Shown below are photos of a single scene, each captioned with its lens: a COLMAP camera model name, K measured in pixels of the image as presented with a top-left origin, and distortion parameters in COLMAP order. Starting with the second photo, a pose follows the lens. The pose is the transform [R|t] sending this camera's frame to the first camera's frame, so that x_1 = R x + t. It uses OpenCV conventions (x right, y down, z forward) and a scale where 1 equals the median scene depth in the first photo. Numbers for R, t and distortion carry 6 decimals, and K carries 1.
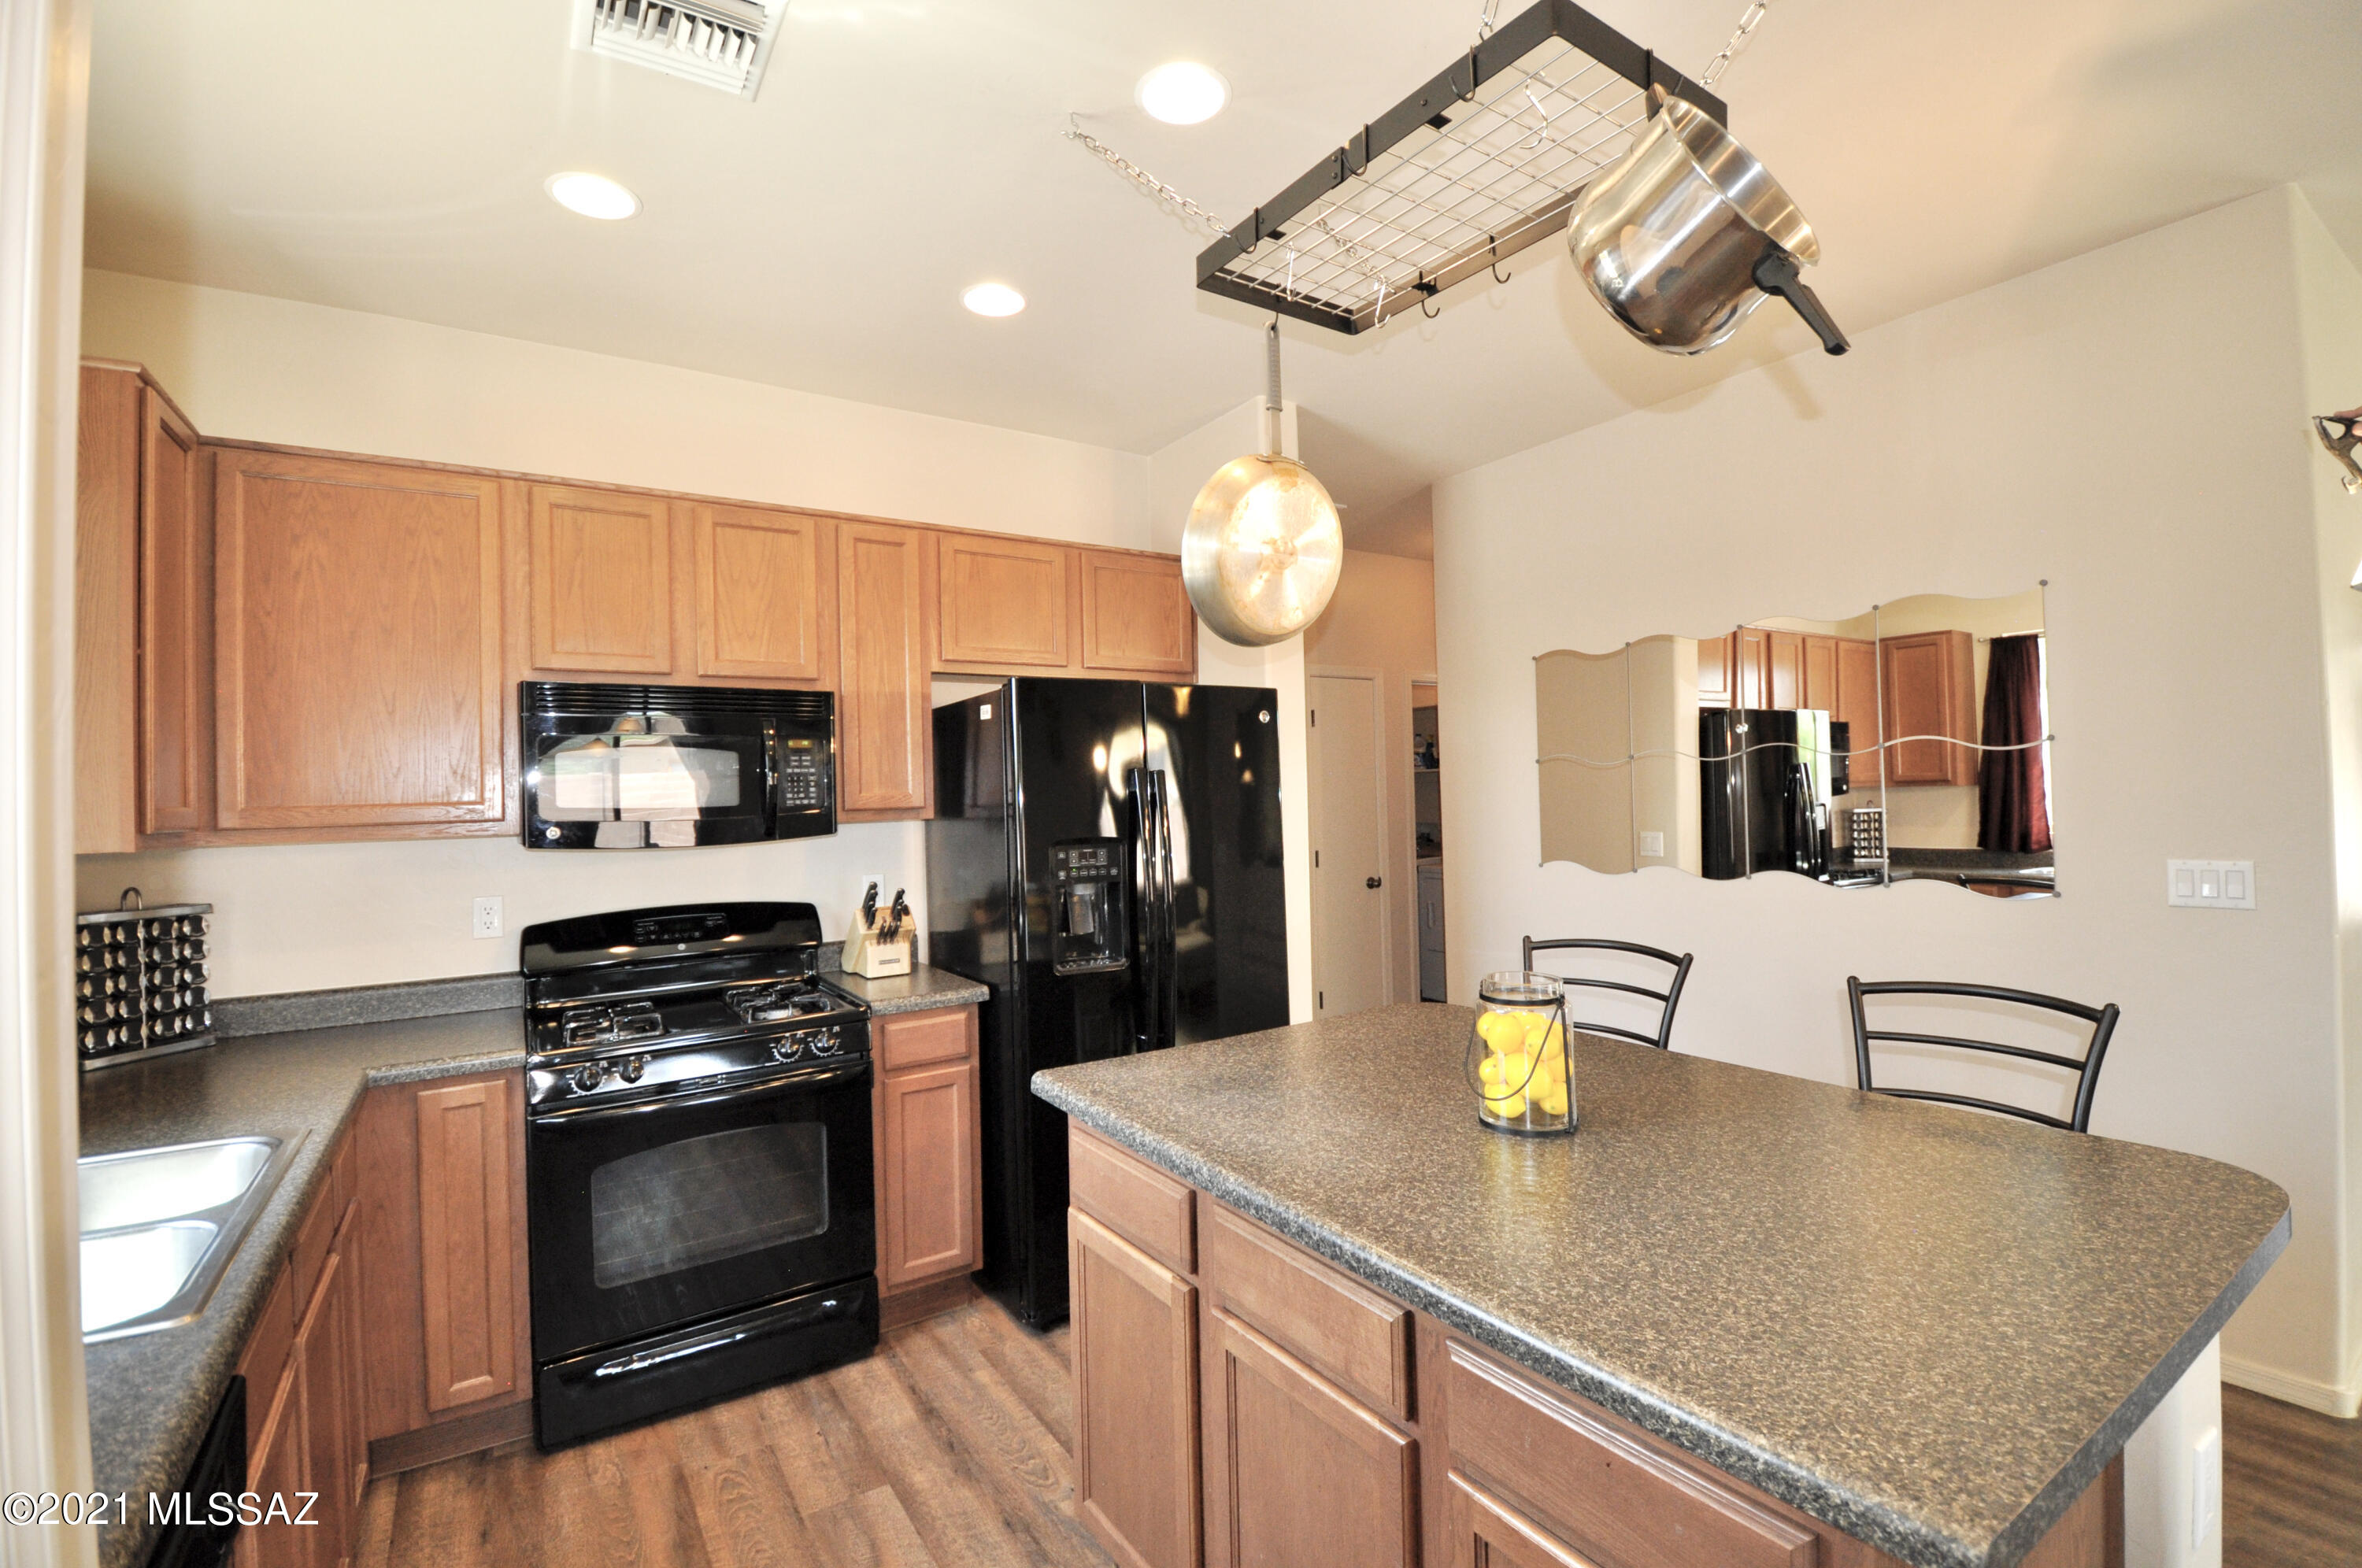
lens RADIAL K [[1031.1, 0, 1209.6], [0, 1031.1, 778.7], [0, 0, 1]] dist [-0.007635, -0.009408]
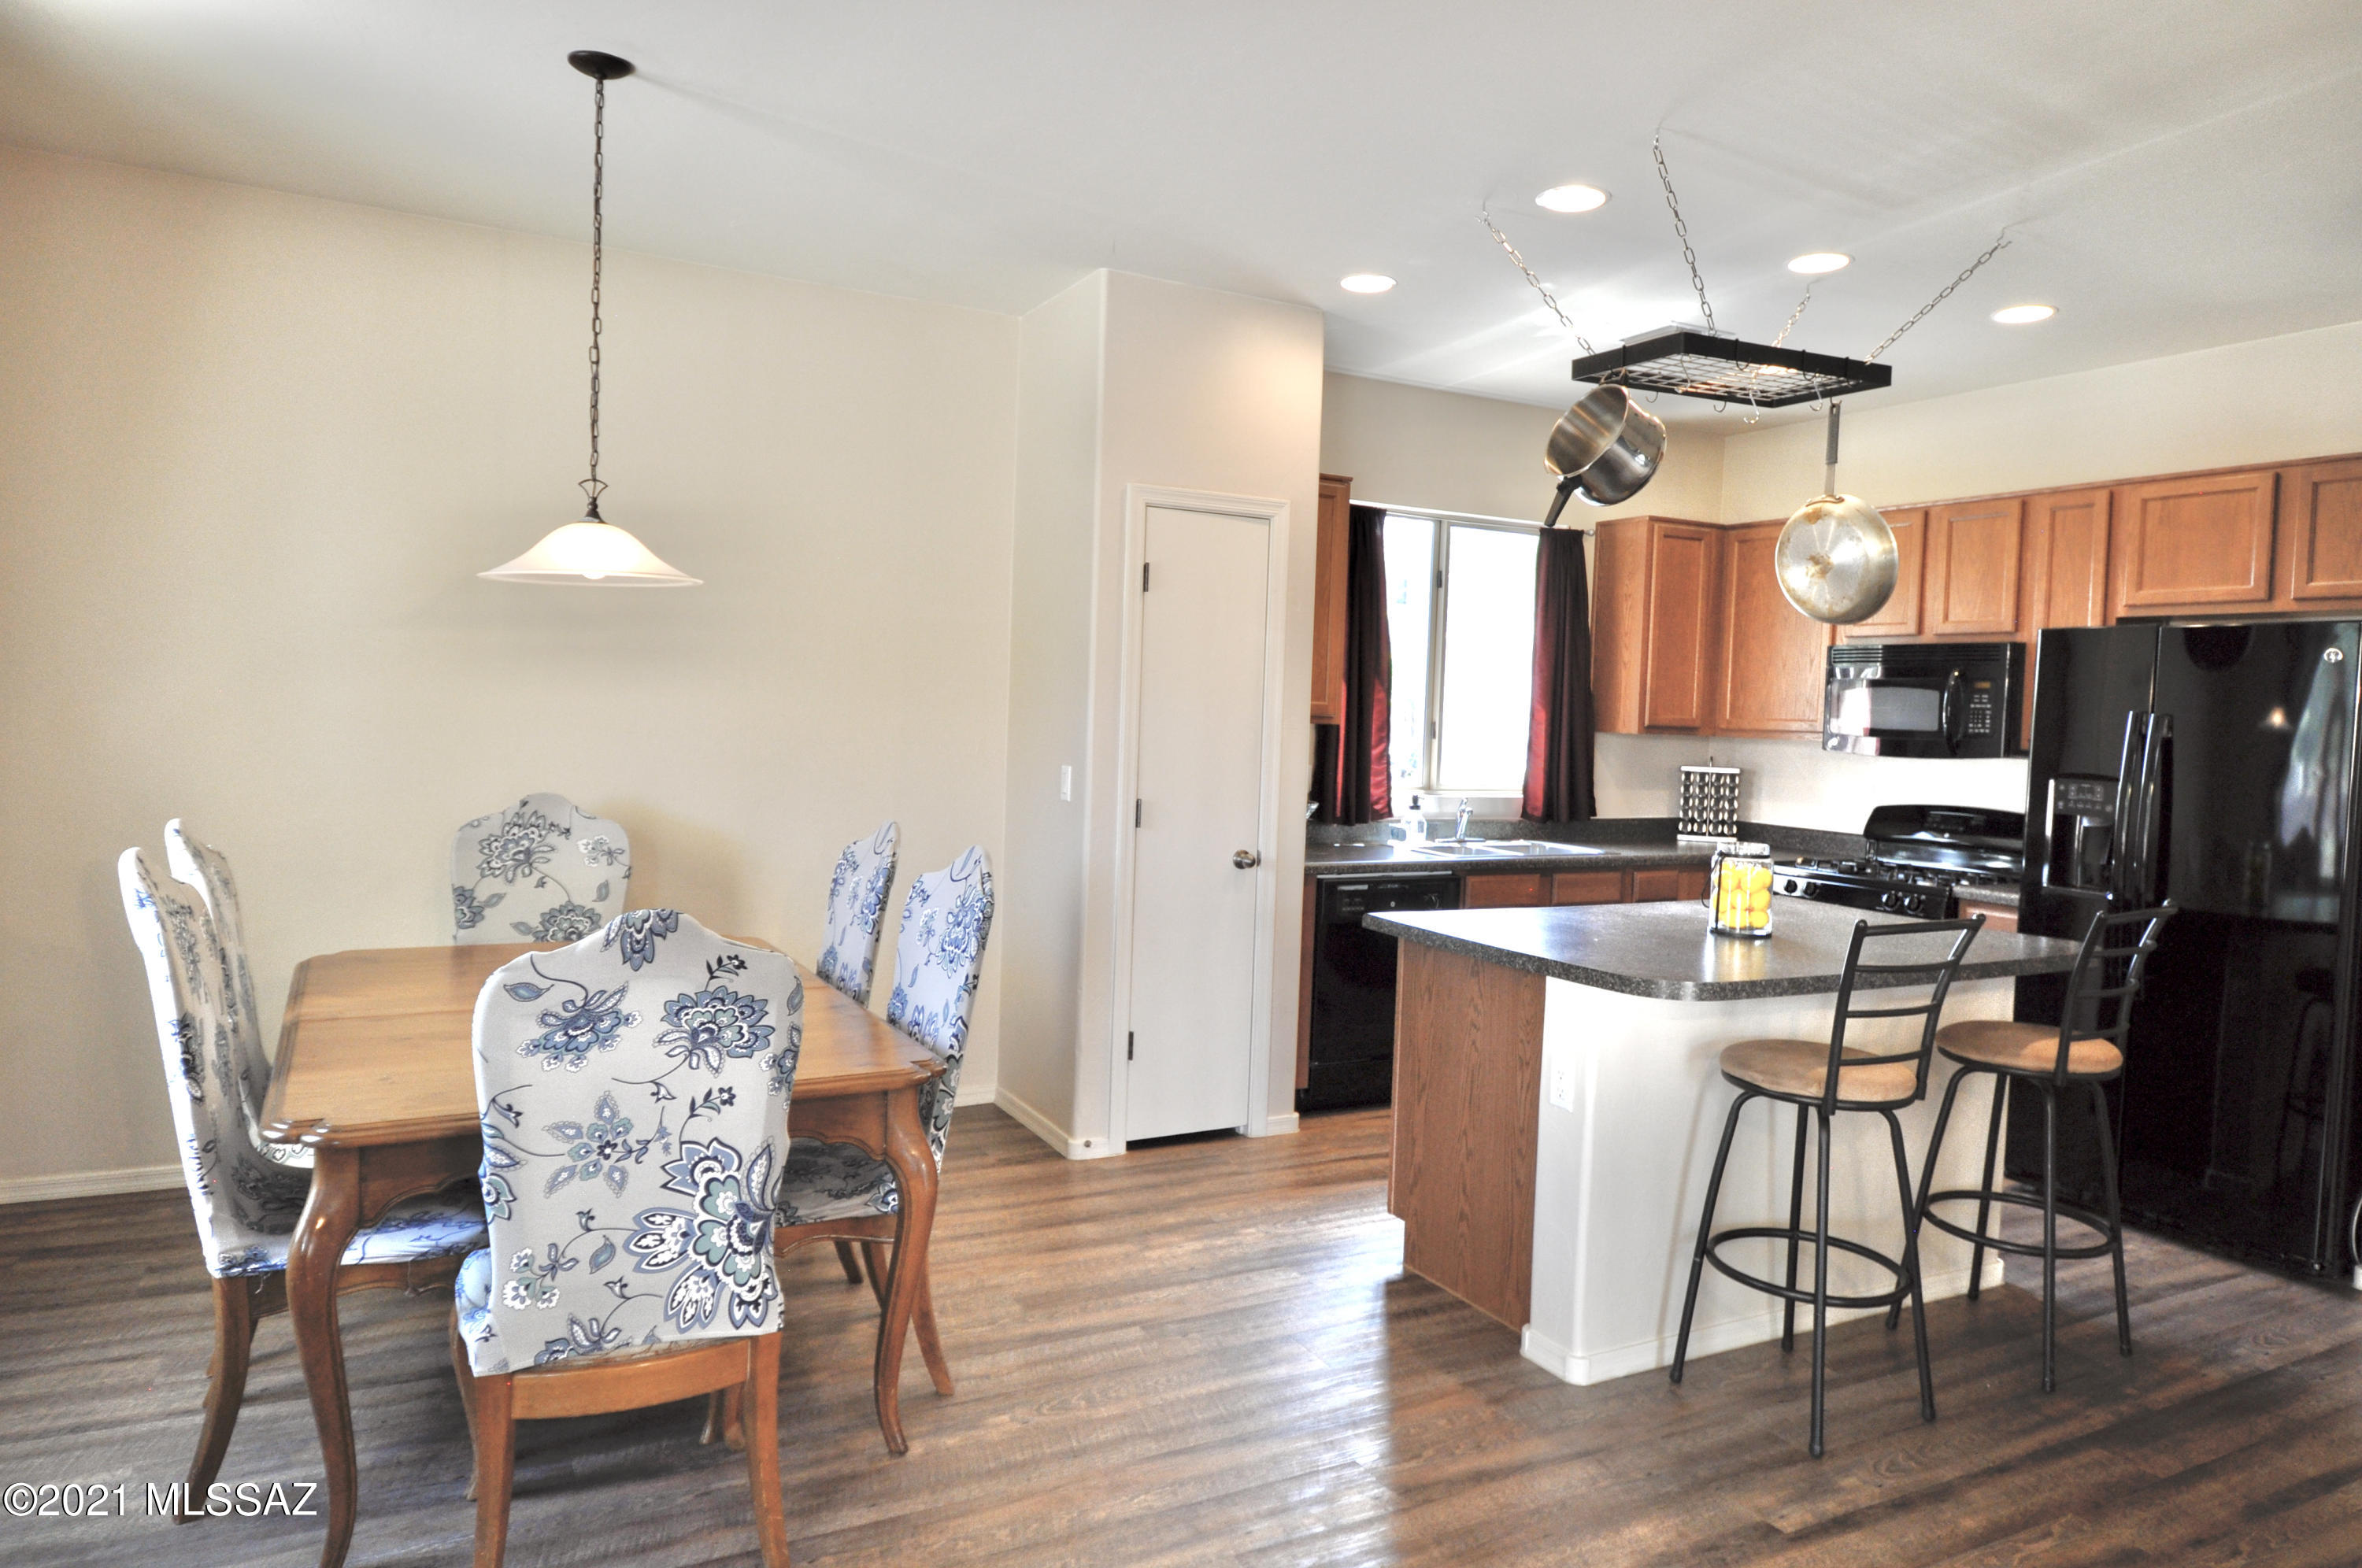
lens RADIAL K [[1467.1, 0, 1202.3], [0, 1467.1, 770.3], [0, 0, 1]] dist [0.013896, -0.010764]
pose [[-0.098507, 0.065251, -0.992995, 1.552161], [-0.019214, 0.997537, 0.067455, -0.034168], [0.994951, 0.025724, -0.097011, 0.226539]]
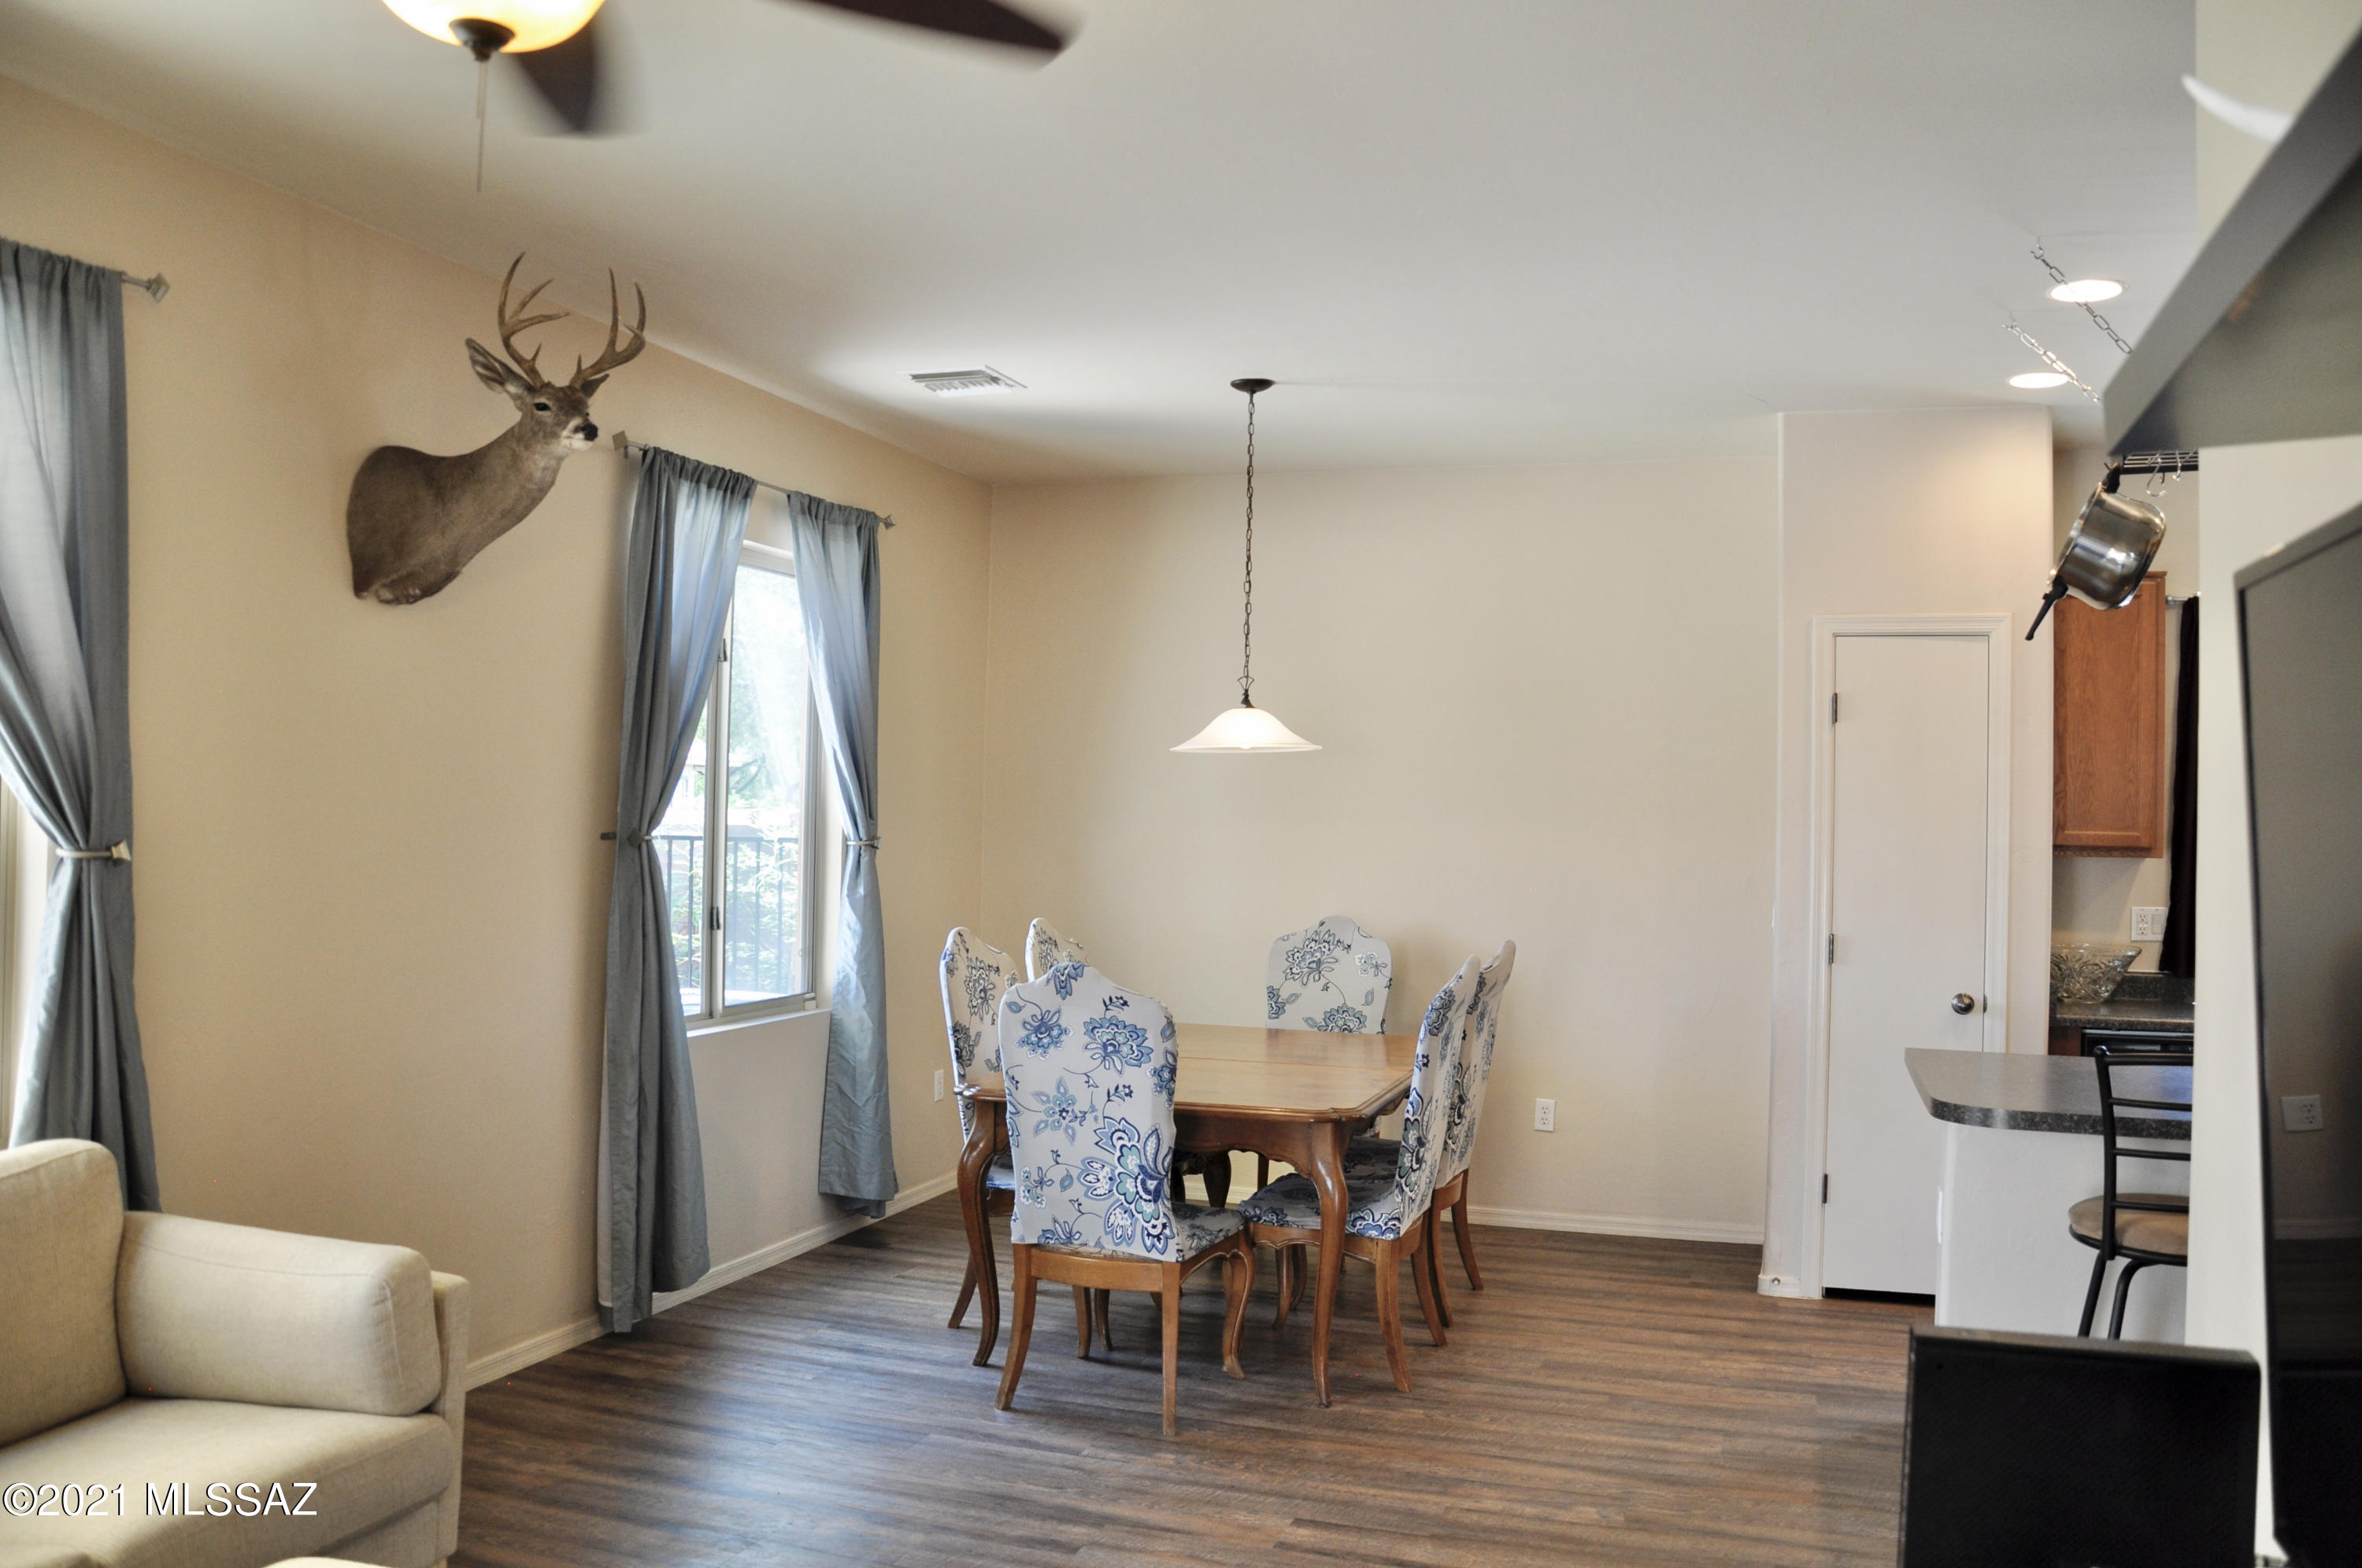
lens RADIAL K [[1830.7, 0, 1198.5], [0, 1830.7, 792.3], [0, 0, 1]] dist [-0.156500, 0.105427]
pose [[-0.793917, 0.000857, -0.608026, 1.670964], [0.008643, 0.999914, -0.009876, -0.031461], [0.607965, -0.013096, -0.793856, 1.139810]]
